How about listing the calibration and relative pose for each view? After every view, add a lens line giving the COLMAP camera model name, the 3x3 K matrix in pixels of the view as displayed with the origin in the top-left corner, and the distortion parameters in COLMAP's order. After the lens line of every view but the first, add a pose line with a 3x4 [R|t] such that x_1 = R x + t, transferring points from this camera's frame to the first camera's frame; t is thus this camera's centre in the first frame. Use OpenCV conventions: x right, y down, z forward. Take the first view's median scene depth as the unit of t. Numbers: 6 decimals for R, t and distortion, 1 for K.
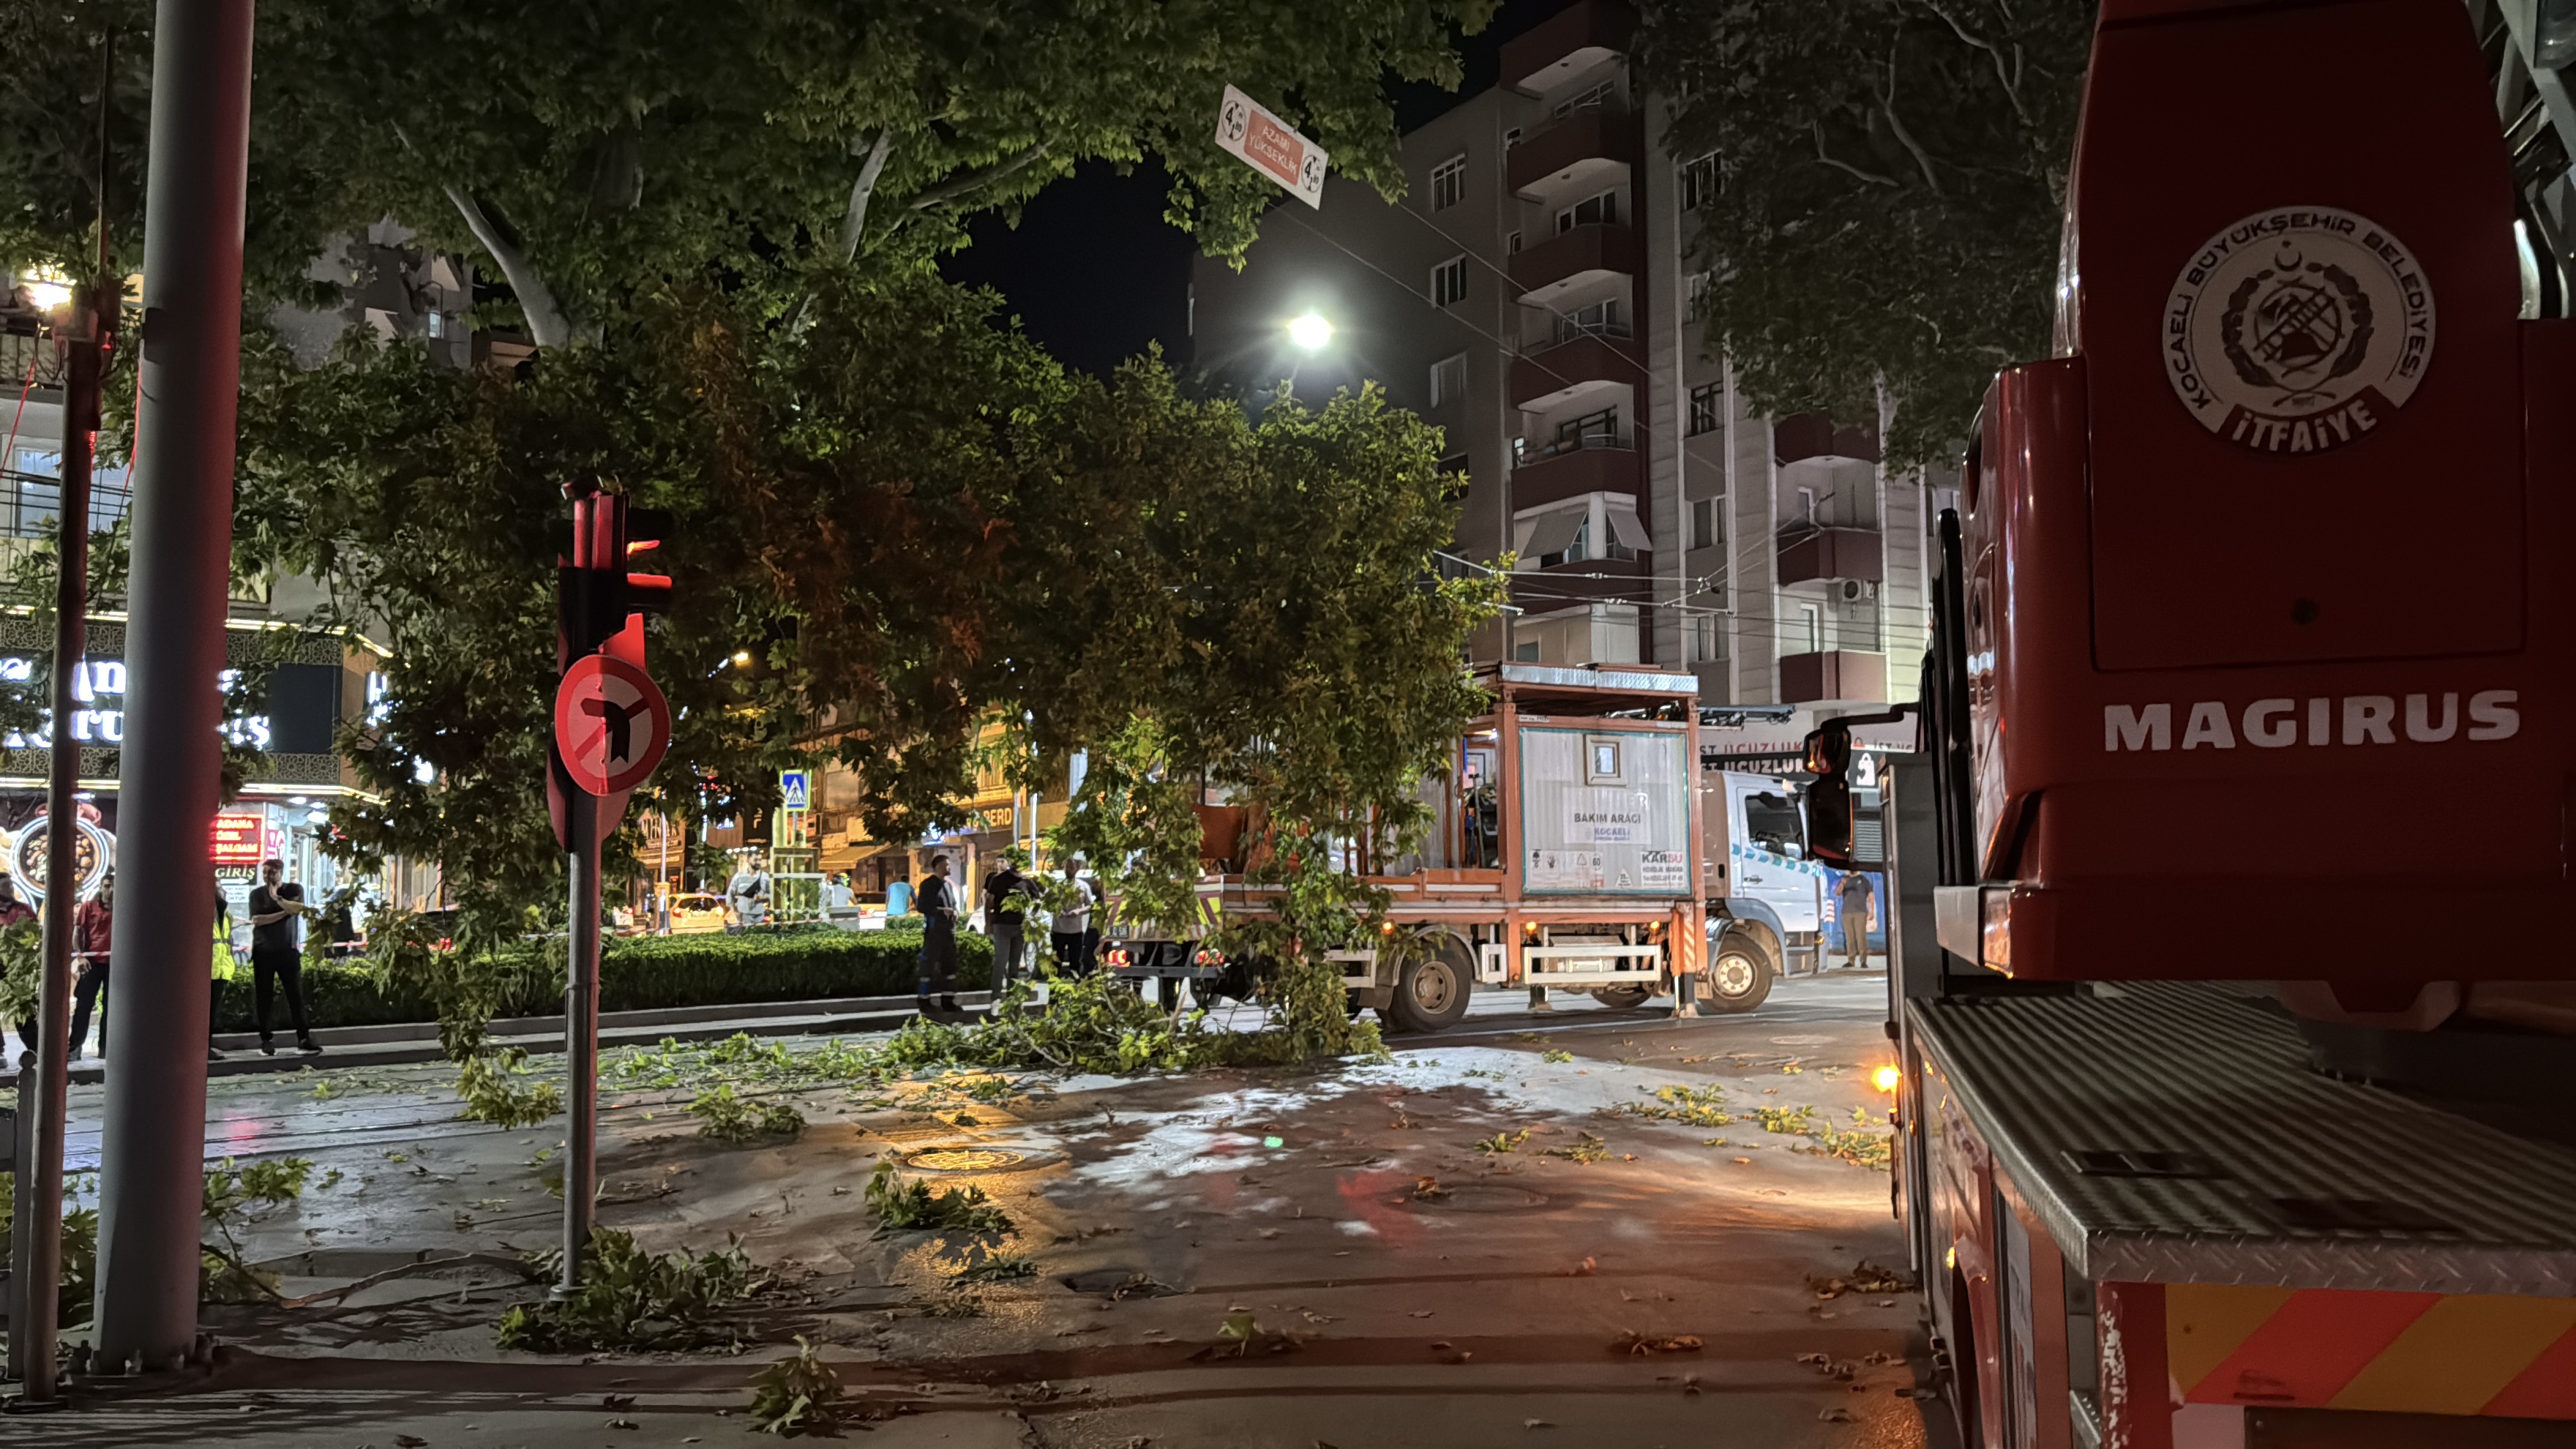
lens RADIAL K [[2171.1, 0, 1288.0], [0, 2171.1, 724.5], [0, 0, 1]] dist [0.002220, -0.000957]
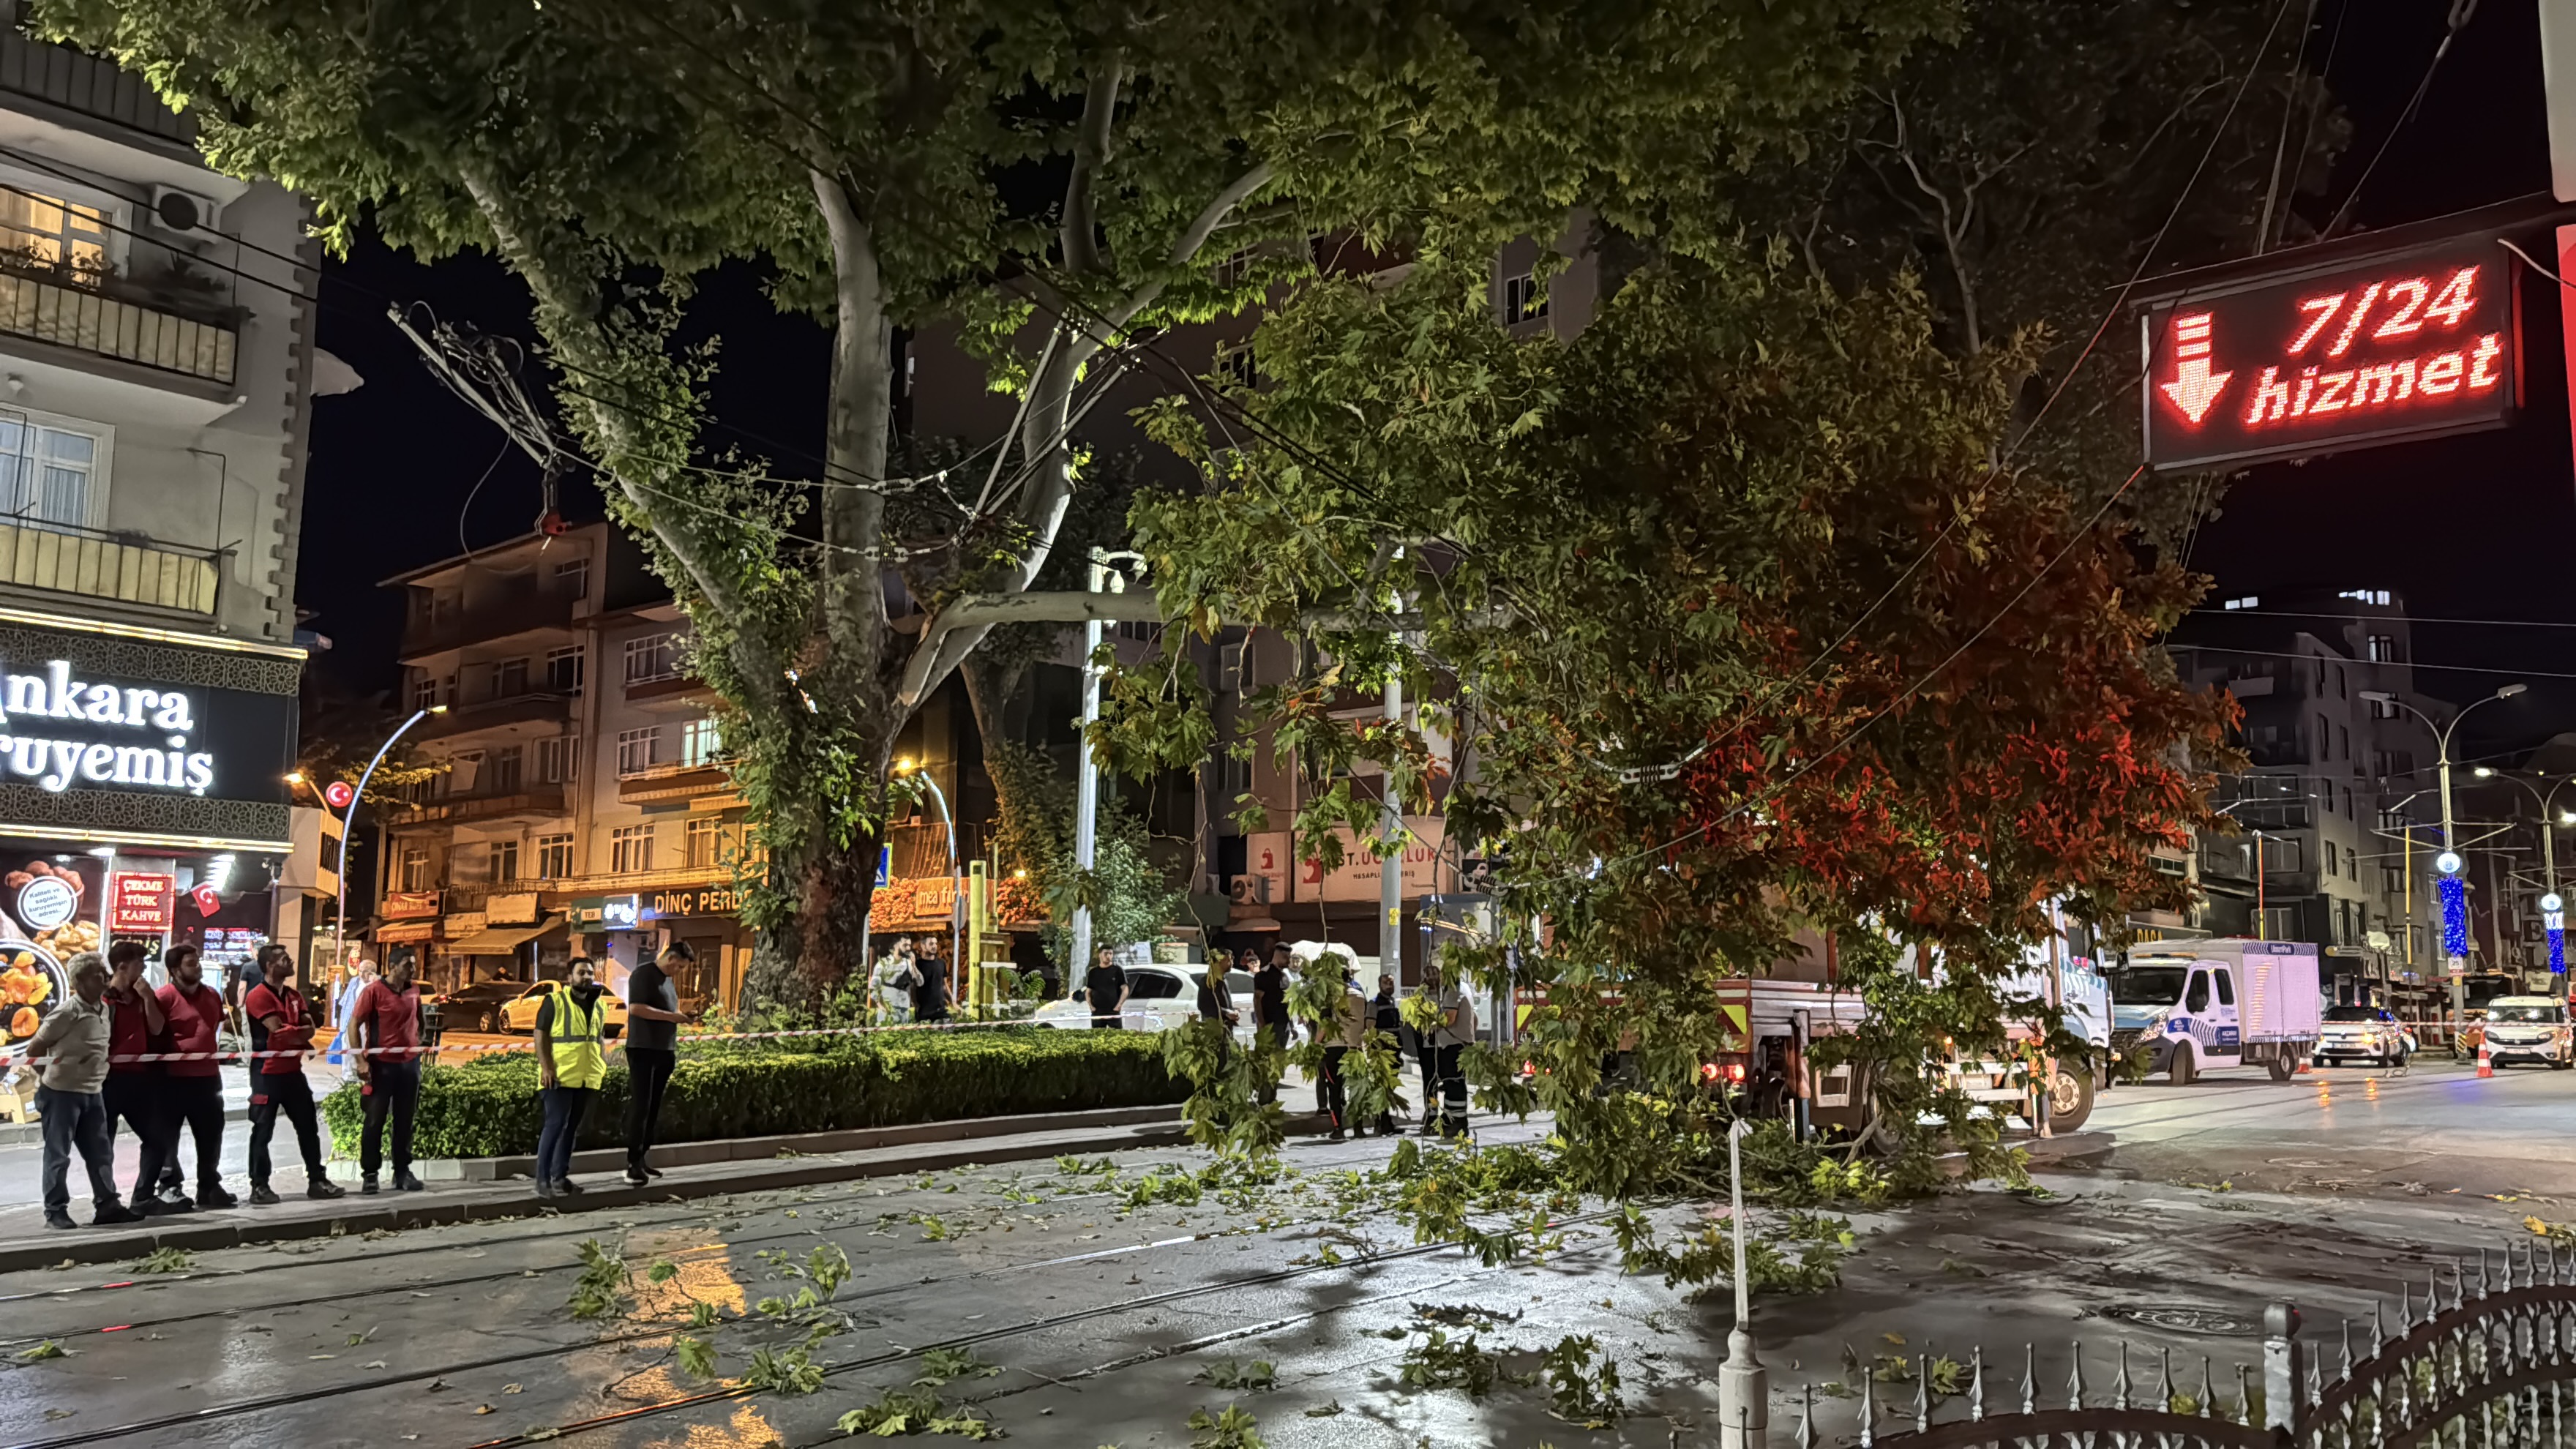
lens RADIAL K [[2171.1, 0, 1288.0], [0, 2171.1, 724.5], [0, 0, 1]] dist [0.002220, -0.000957]
pose [[0.958331, 0.053635, 0.280581, -0.382665], [-0.040949, 0.997865, -0.050887, 0.012271], [-0.282711, 0.037277, 0.958481, 0.137980]]
